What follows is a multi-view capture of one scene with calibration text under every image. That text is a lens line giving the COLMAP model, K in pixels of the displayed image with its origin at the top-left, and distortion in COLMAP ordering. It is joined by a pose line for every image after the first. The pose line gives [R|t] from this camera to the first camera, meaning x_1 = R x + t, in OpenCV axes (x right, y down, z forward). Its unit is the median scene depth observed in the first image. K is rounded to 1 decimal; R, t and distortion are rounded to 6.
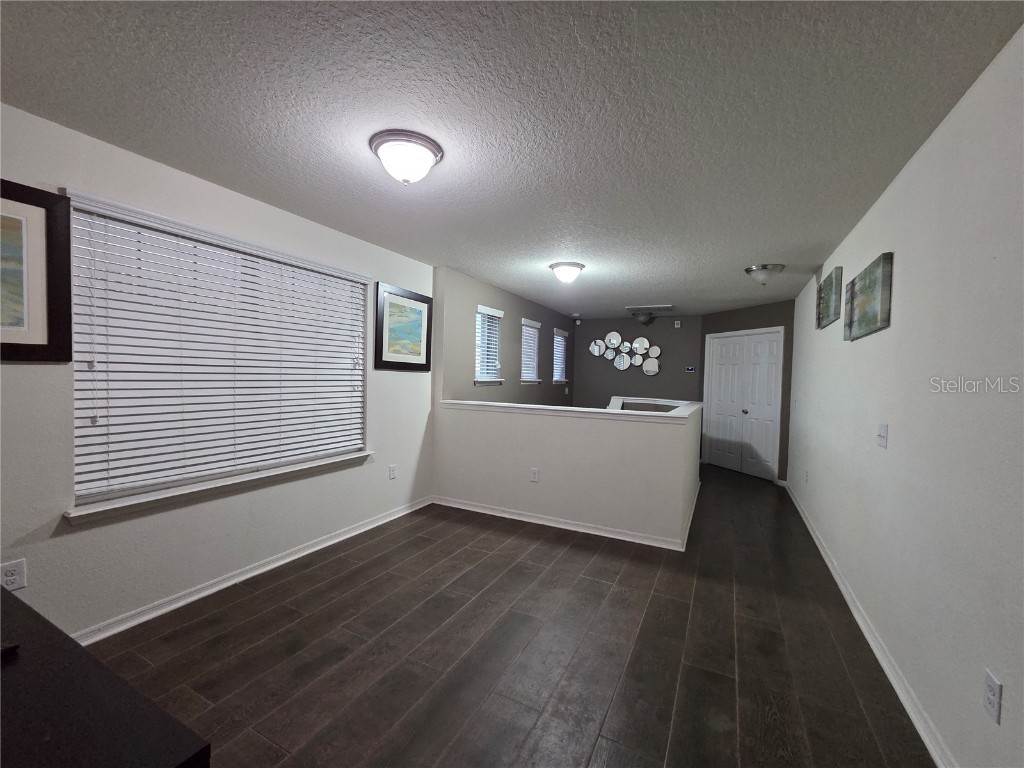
lens RADIAL K [[427.0, 0, 510.5], [0, 427.0, 385.9], [0, 0, 1]] dist [0.003735, 0.000517]
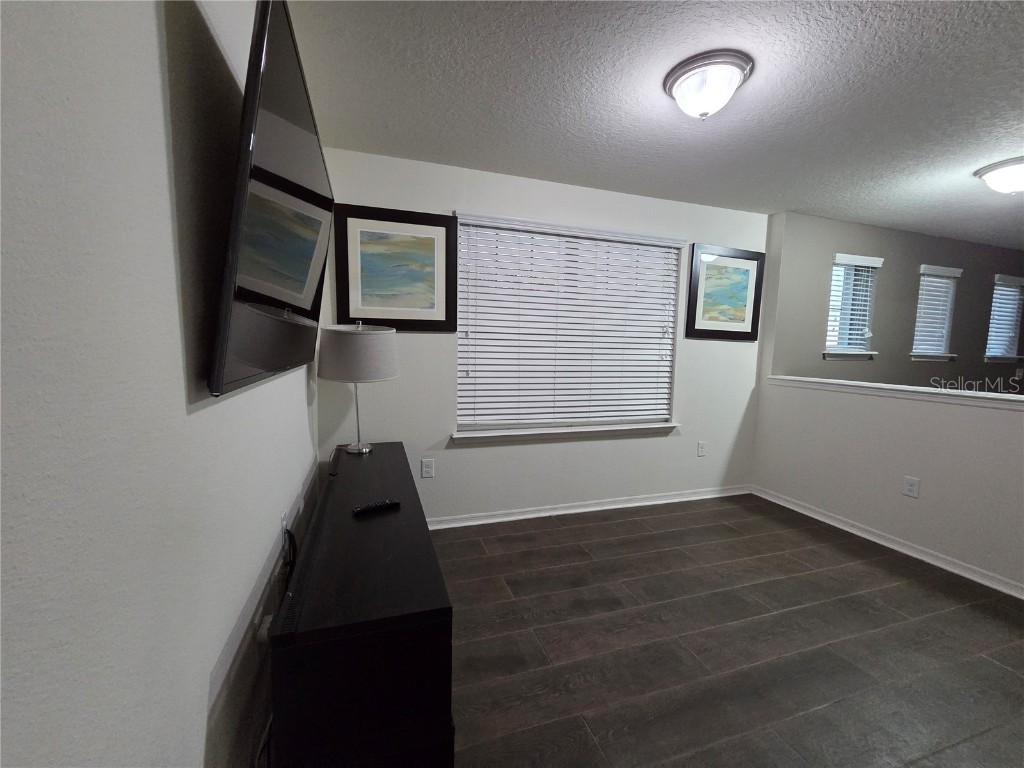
lens RADIAL K [[427.0, 0, 512.7], [0, 427.0, 384.5], [0, 0, 1]] dist [0.003735, 0.000517]
pose [[0.717382, 0.057838, -0.694275, 0.090504], [-0.025201, 0.998050, 0.057105, 0.024963], [0.696224, -0.023470, 0.717441, 0.066591]]
